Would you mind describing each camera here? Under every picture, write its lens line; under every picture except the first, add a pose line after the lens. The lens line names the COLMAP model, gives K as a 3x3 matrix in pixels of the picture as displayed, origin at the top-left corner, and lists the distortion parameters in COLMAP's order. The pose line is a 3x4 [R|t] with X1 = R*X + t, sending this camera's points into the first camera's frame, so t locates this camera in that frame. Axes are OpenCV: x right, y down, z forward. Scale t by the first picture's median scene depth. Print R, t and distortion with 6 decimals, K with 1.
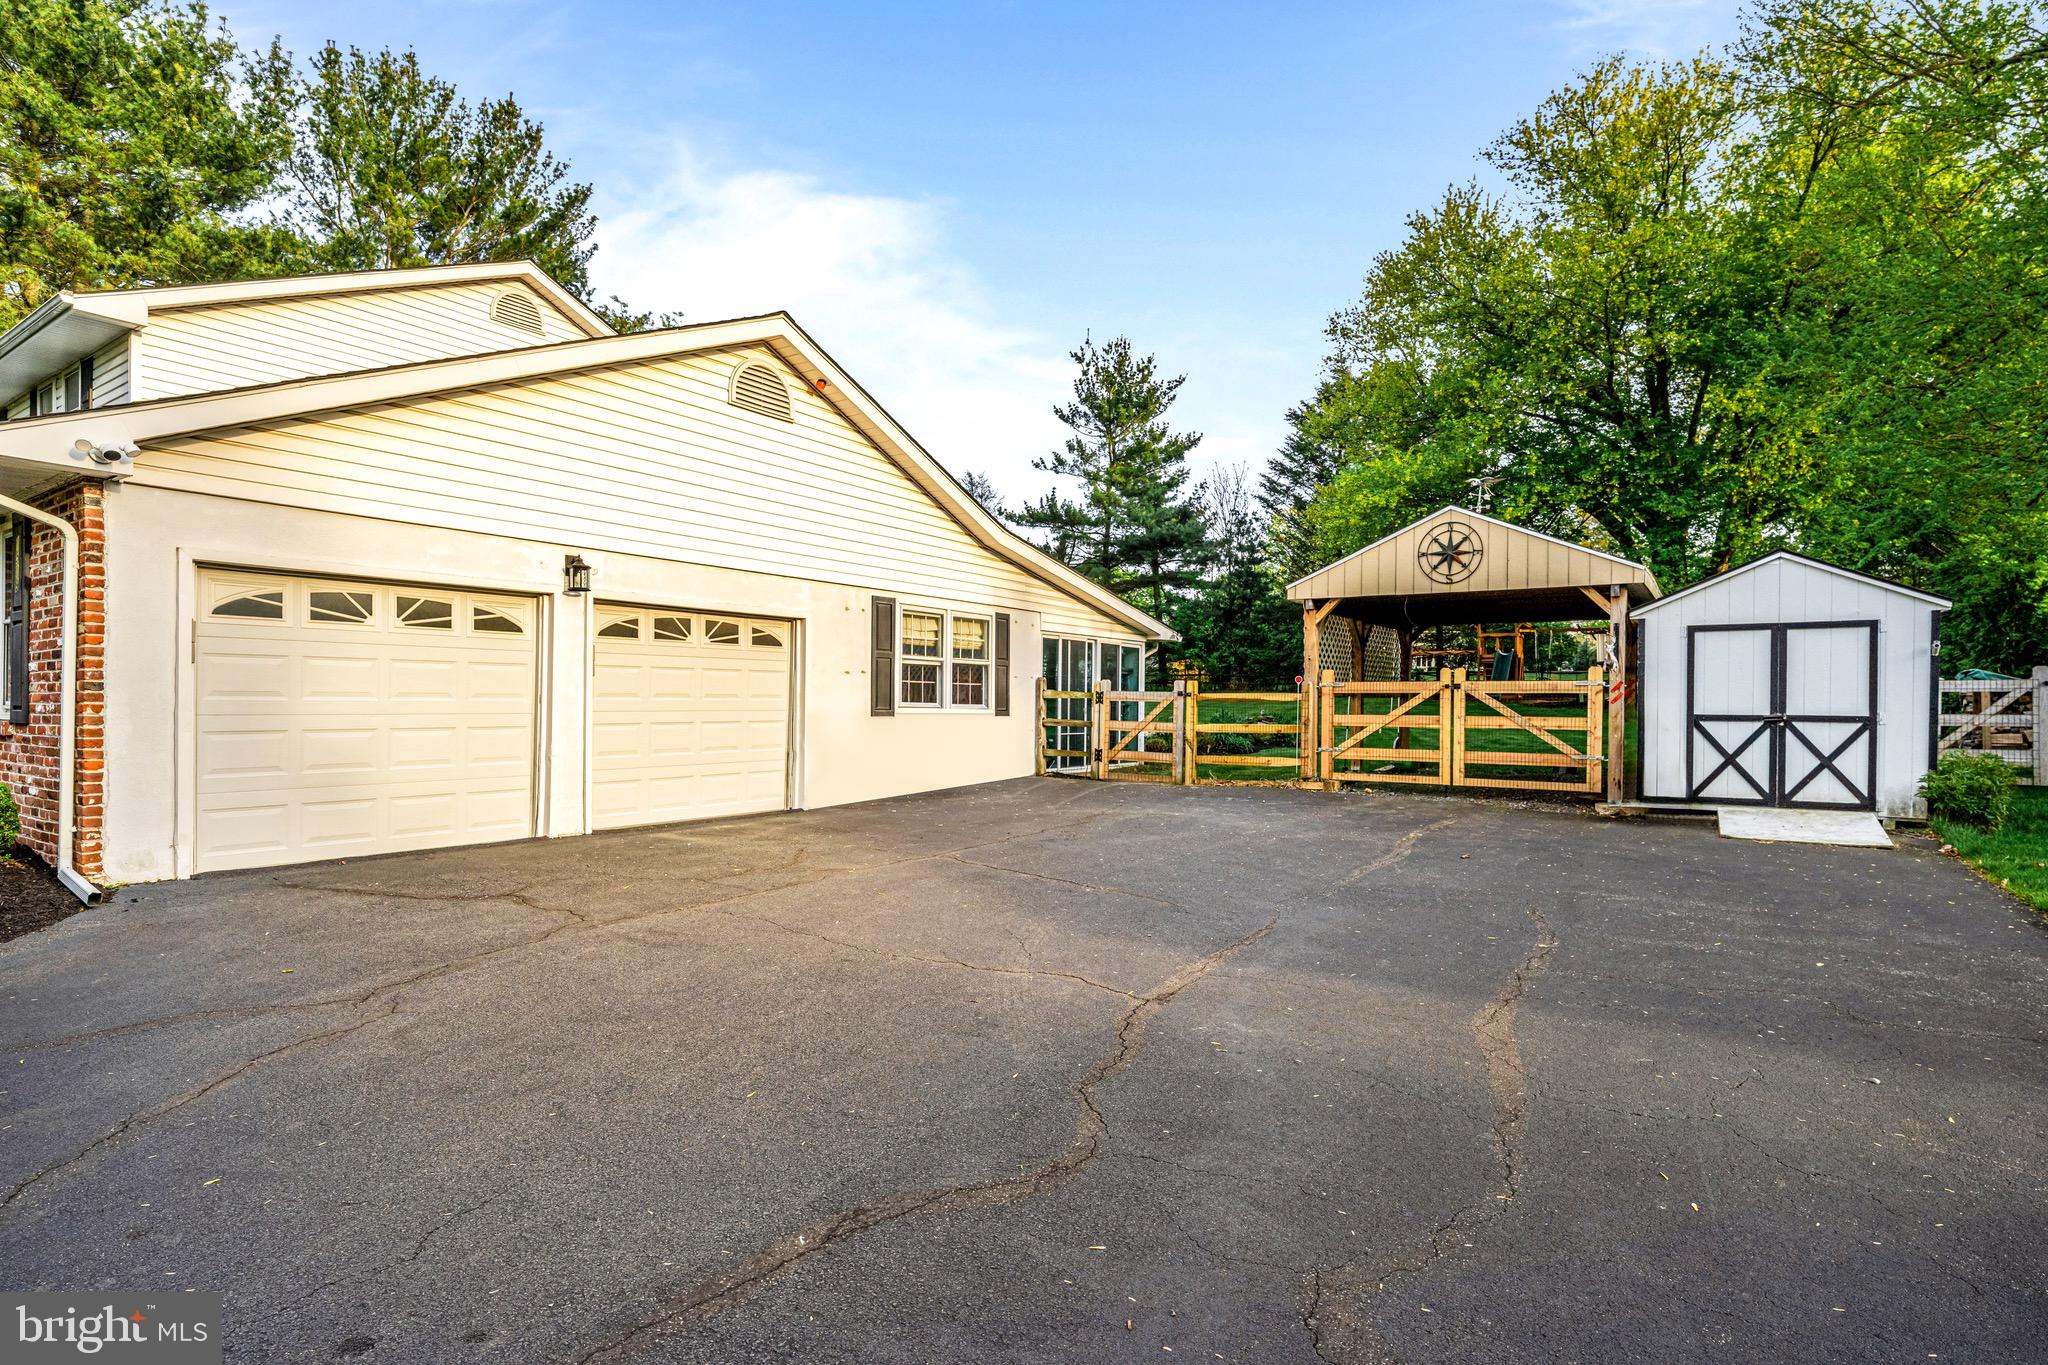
lens RADIAL K [[1036.9, 0, 1013.3], [0, 1036.9, 698.9], [0, 0, 1]] dist [-0.001966, 0.000460]
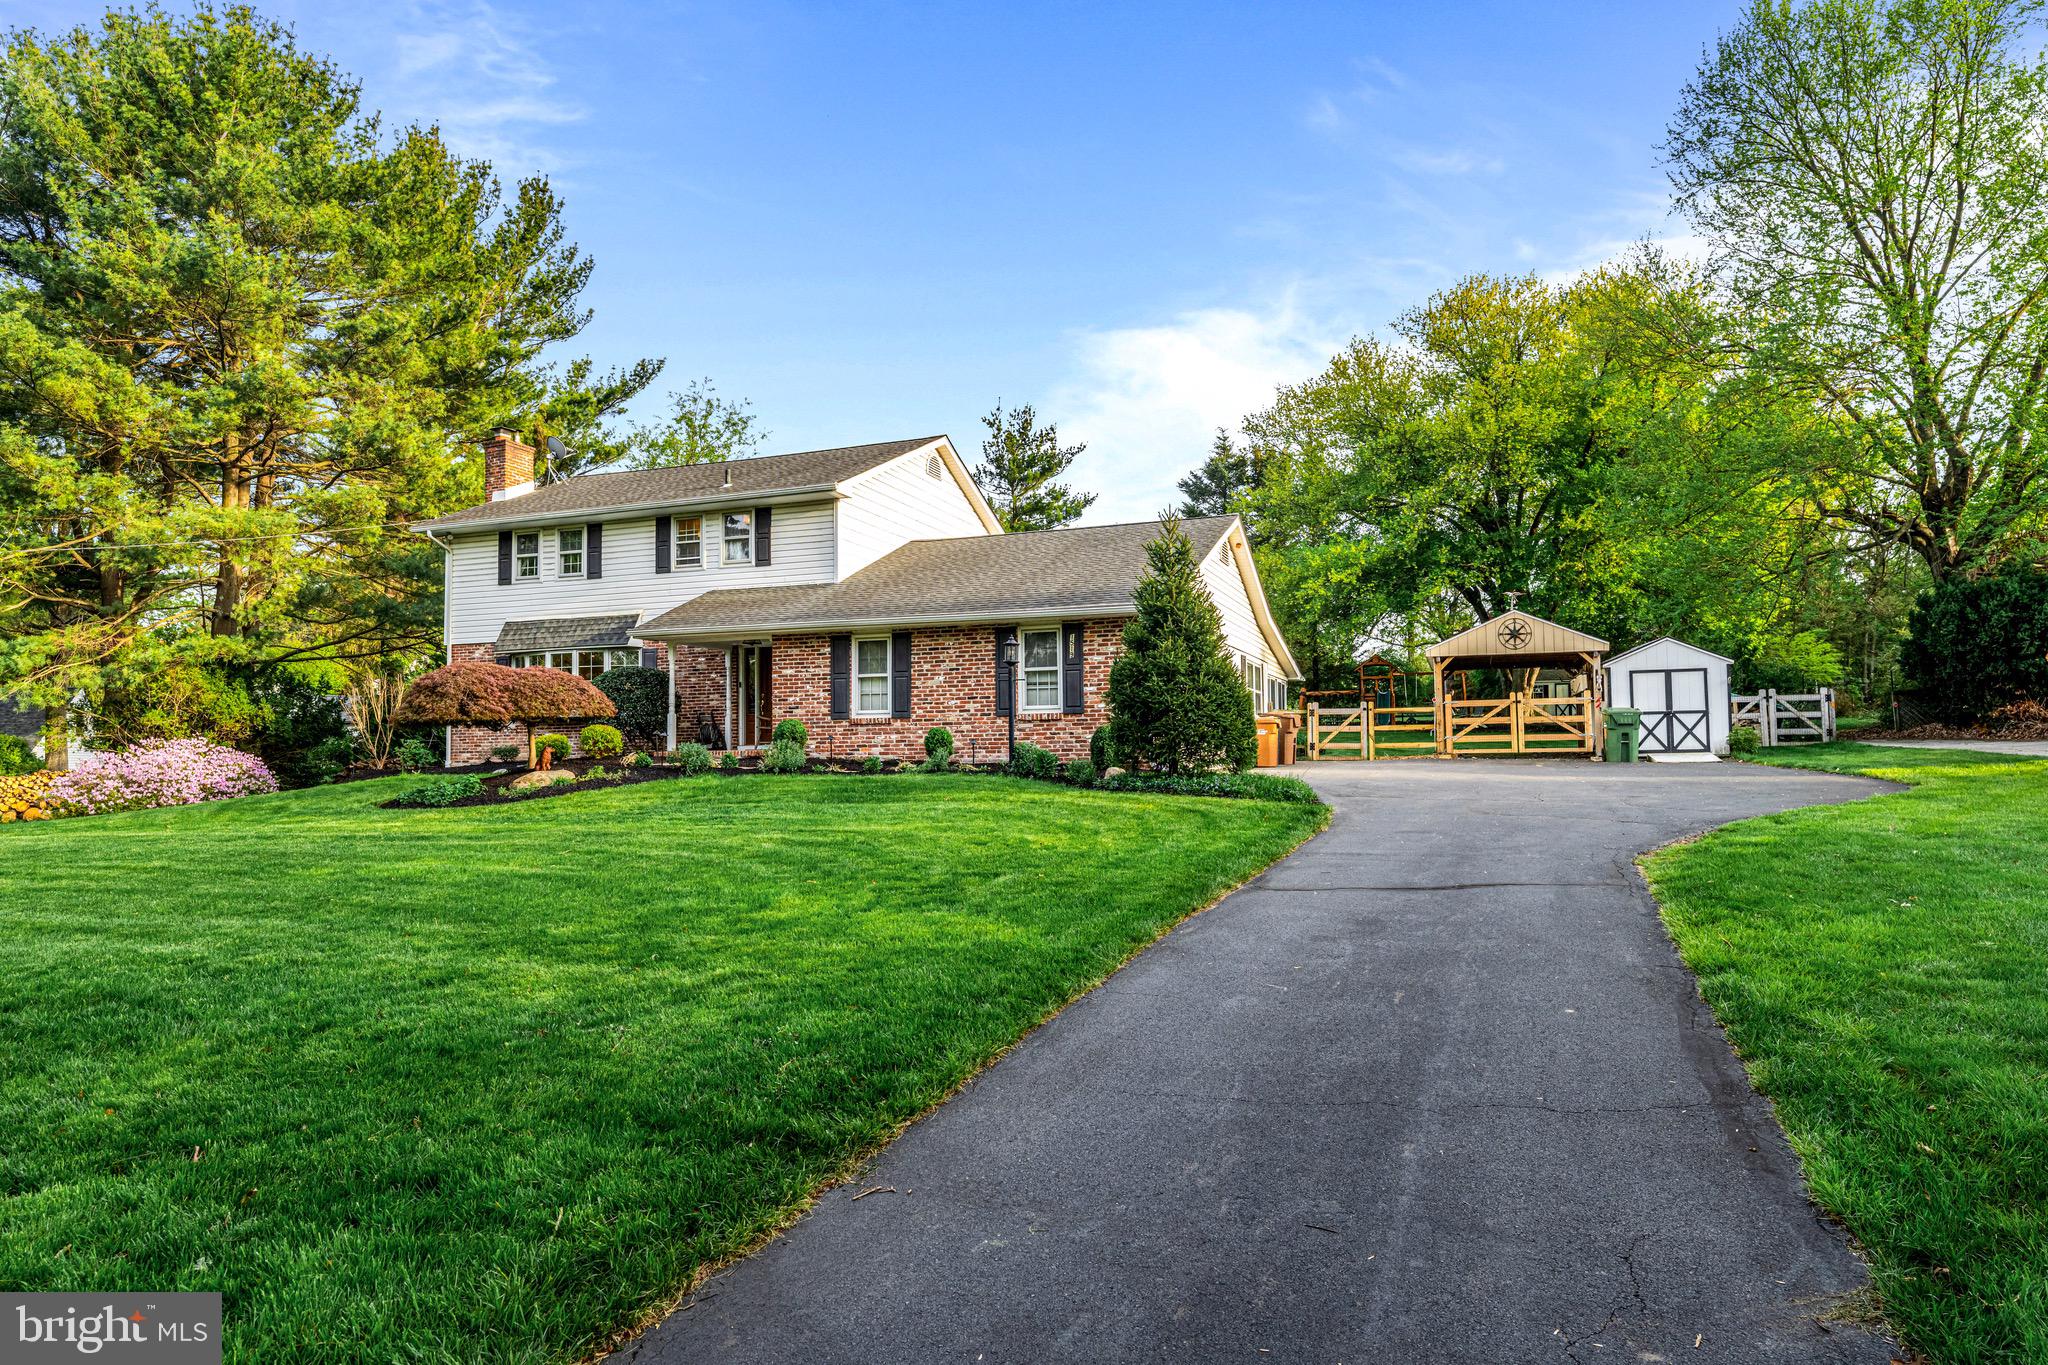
lens RADIAL K [[1208.0, 0, 1014.5], [0, 1208.0, 690.8], [0, 0, 1]] dist [0.005673, 0.000456]
pose [[0.967858, -0.008581, 0.251351, -0.645237], [0.021505, 0.998581, -0.048714, 0.035066], [-0.250577, 0.052553, 0.966669, -0.586067]]
